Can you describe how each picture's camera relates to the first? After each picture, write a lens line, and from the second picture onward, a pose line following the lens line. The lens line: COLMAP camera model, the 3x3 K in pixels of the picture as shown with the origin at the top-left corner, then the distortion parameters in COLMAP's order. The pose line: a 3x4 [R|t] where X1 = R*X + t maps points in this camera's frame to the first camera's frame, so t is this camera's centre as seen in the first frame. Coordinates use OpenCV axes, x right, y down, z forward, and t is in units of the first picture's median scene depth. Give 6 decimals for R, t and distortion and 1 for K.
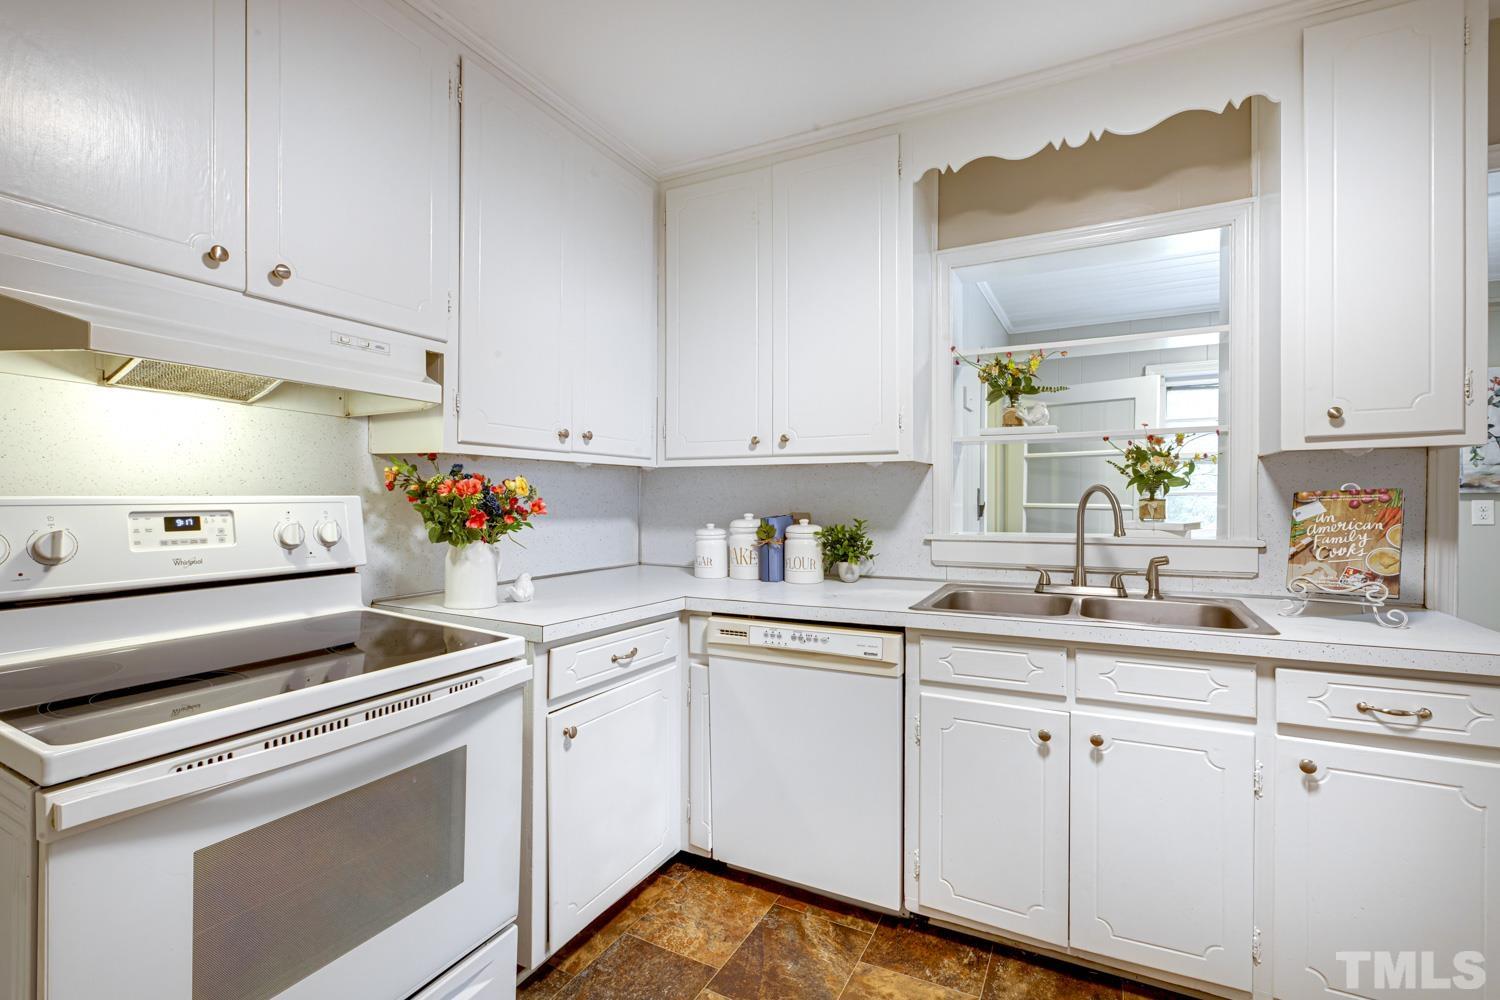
lens RADIAL K [[687.8, 0, 749.2], [0, 687.8, 503.4], [0, 0, 1]] dist [0.004283, 0.001278]
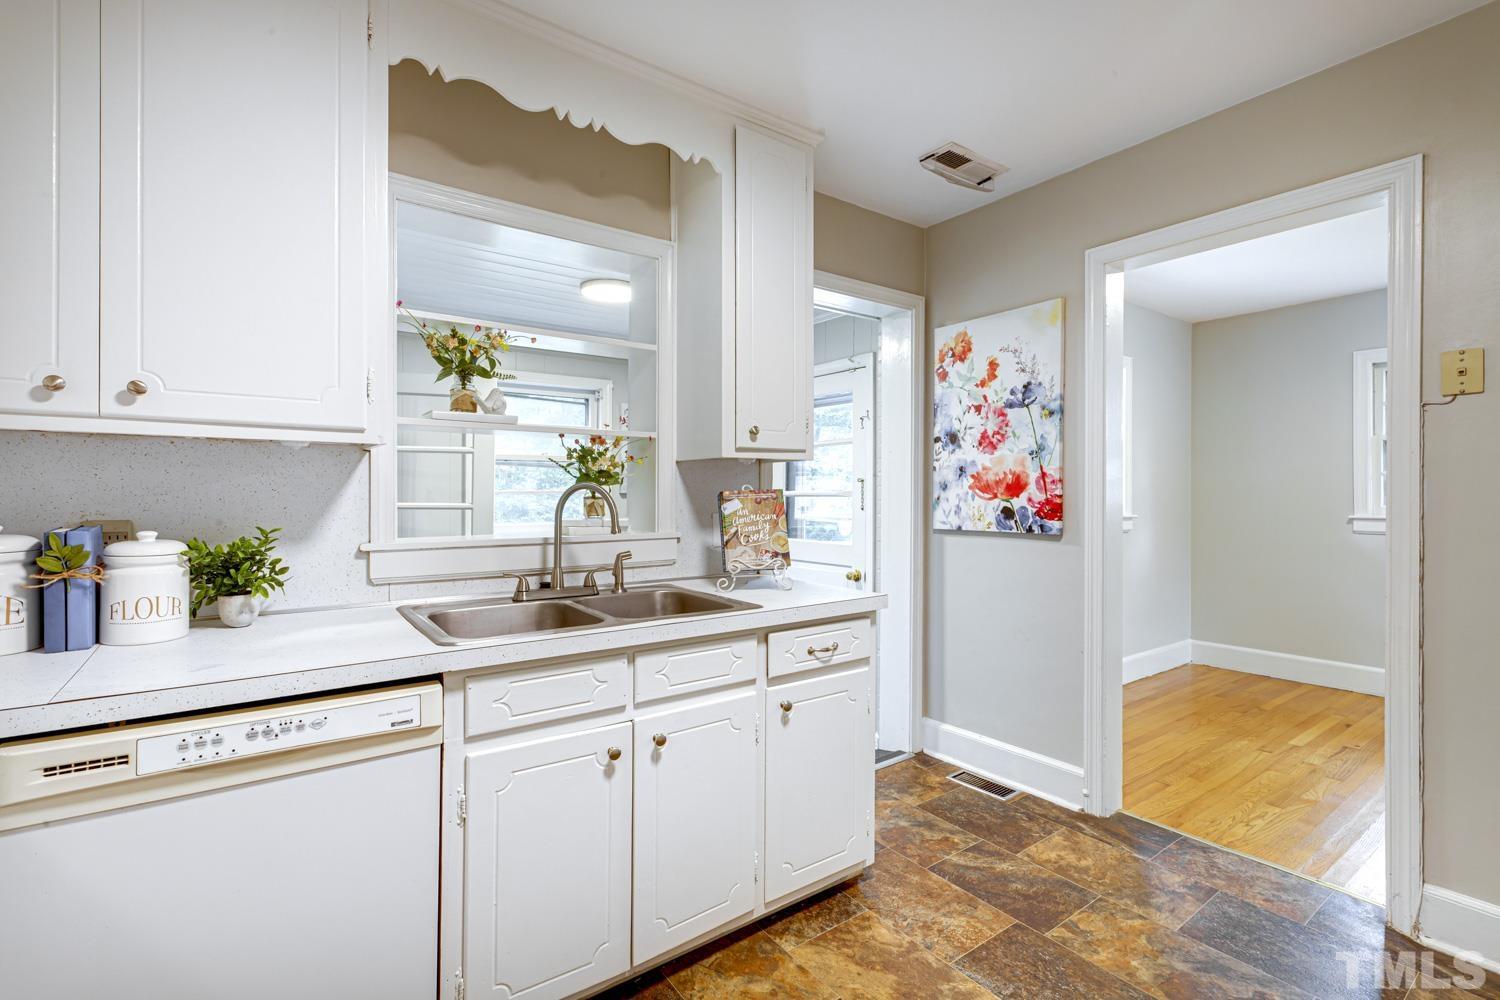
lens RADIAL K [[687.8, 0, 737.8], [0, 687.8, 494.5], [0, 0, 1]] dist [0.004283, 0.001278]
pose [[0.449101, 0.003612, 0.893473, -0.271152], [0.004029, 0.999973, -0.006067, -0.002677], [-0.893472, 0.006324, 0.449075, 0.370523]]
